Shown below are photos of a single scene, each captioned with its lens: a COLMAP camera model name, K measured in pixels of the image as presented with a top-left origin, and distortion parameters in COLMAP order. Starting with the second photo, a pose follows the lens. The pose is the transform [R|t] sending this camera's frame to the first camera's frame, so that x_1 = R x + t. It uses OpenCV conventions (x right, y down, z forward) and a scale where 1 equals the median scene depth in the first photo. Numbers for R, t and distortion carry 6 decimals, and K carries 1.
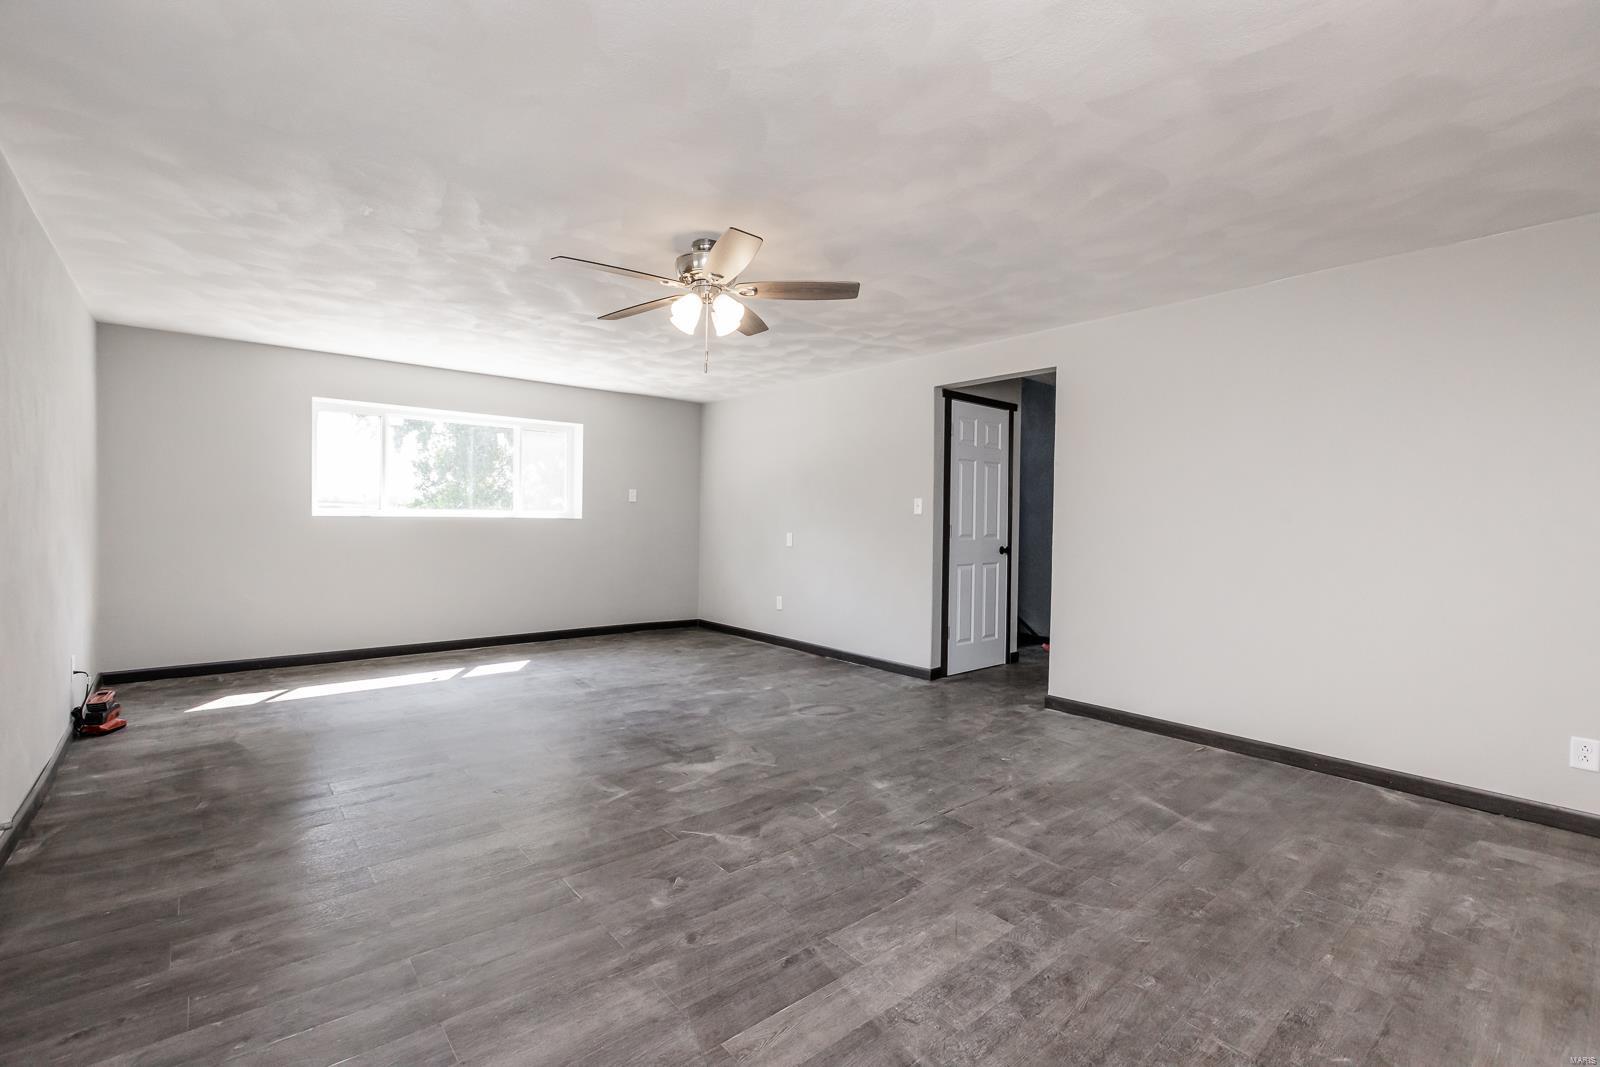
lens RADIAL K [[711.7, 0, 800.0], [0, 711.7, 533.5], [0, 0, 1]] dist [-0.001758, 0.000023]
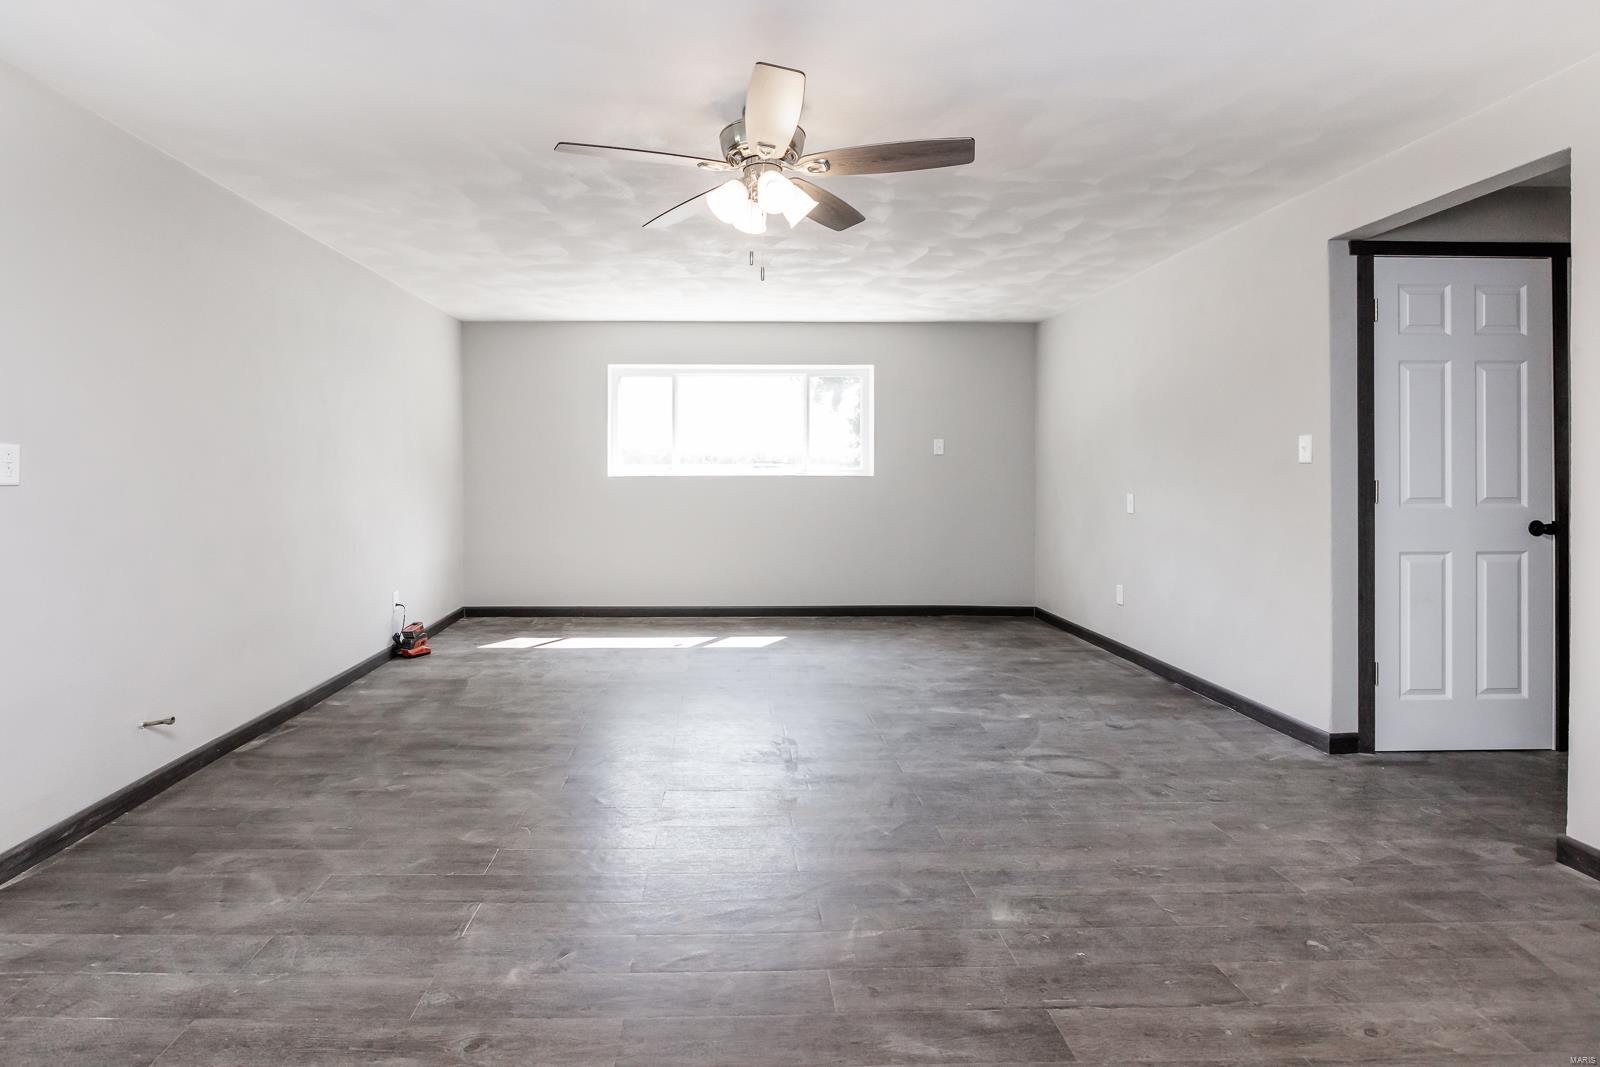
lens RADIAL K [[802.5, 0, 798.9], [0, 802.5, 470.2], [0, 0, 1]] dist [-0.004111, -0.000893]
pose [[0.772547, -0.015786, -0.634761, 0.305521], [-0.002200, 0.999618, -0.027537, -0.001539], [0.634954, 0.022670, 0.772217, 0.266289]]
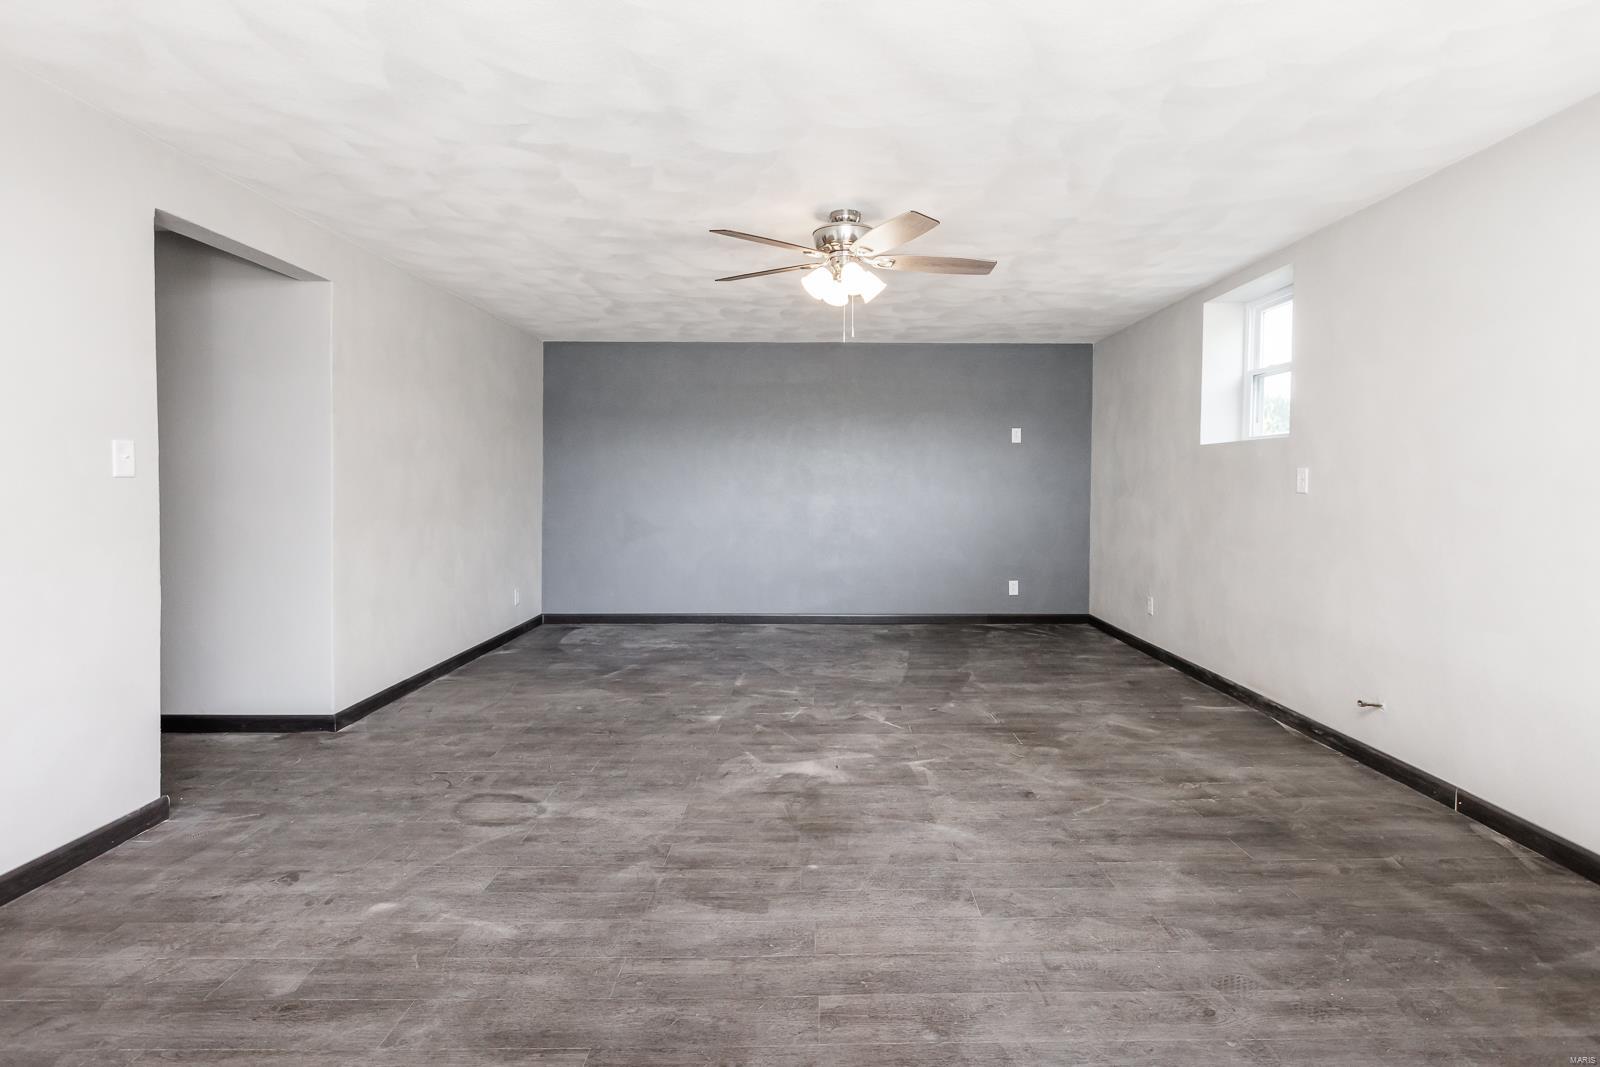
lens RADIAL K [[724.2, 0, 800.4], [0, 724.2, 506.0], [0, 0, 1]] dist [0.000112, 0.000075]
pose [[-0.741235, -0.035227, 0.670320, -0.562010], [0.003125, 0.998430, 0.055927, -0.039282], [-0.671238, 0.043550, -0.739962, 1.295127]]
